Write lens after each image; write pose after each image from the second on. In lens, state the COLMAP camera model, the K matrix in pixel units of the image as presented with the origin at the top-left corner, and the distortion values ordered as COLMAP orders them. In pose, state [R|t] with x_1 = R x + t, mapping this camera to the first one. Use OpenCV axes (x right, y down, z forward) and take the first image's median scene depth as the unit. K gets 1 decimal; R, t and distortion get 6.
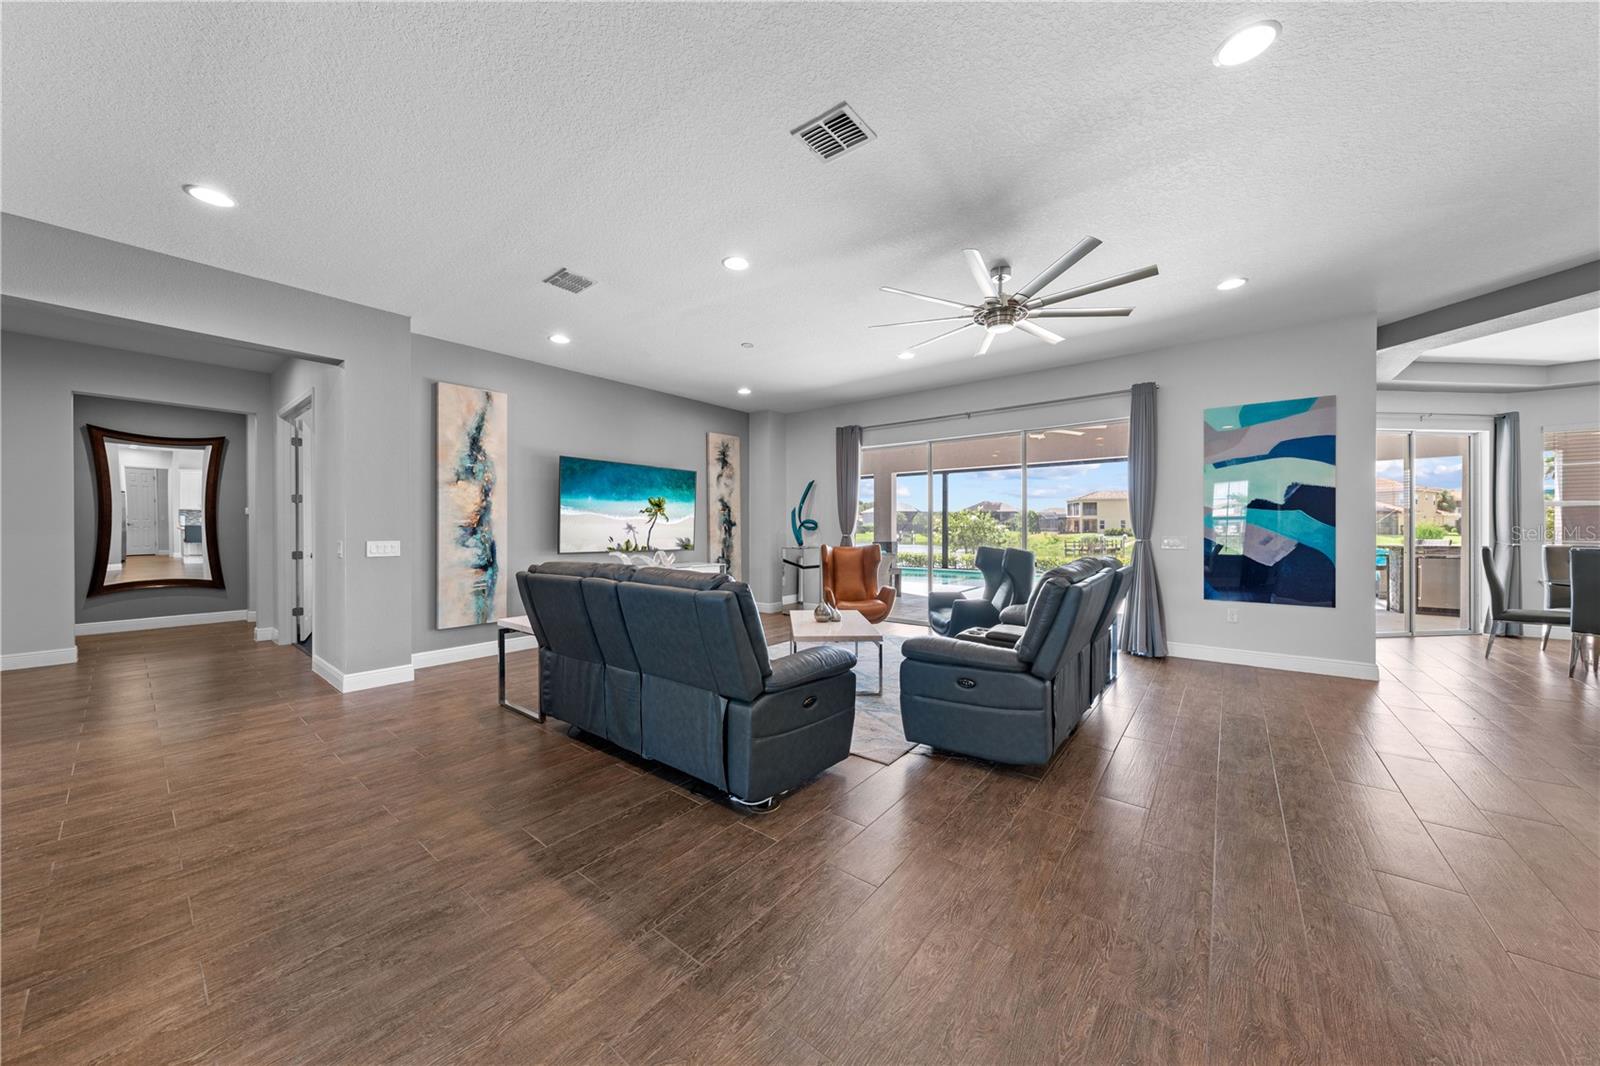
lens RADIAL K [[533.9, 0, 803.5], [0, 533.9, 533.0], [0, 0, 1]] dist [-0.001374, -0.000095]
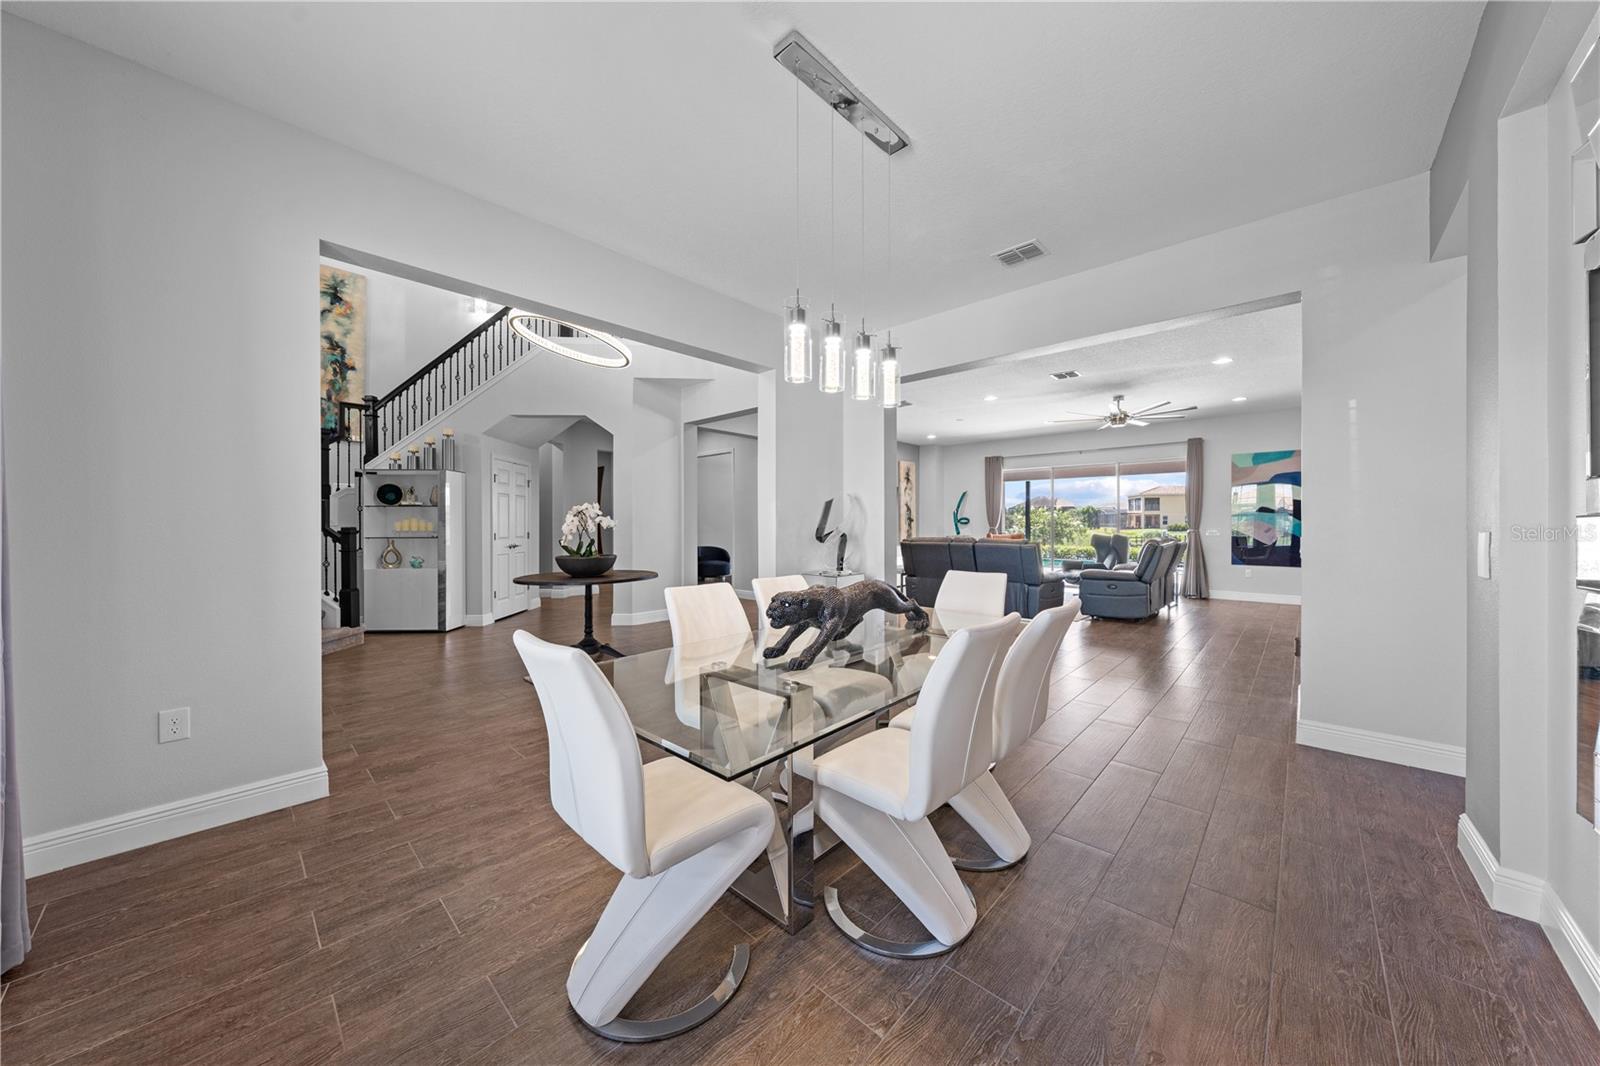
lens RADIAL K [[533.9, 0, 806.6], [0, 533.9, 527.0], [0, 0, 1]] dist [-0.001374, -0.000095]
pose [[0.996744, 0.002517, -0.080587, -0.426835], [-0.002649, 0.999995, -0.001531, 0.008135], [0.080583, 0.001739, 0.996746, -0.739401]]
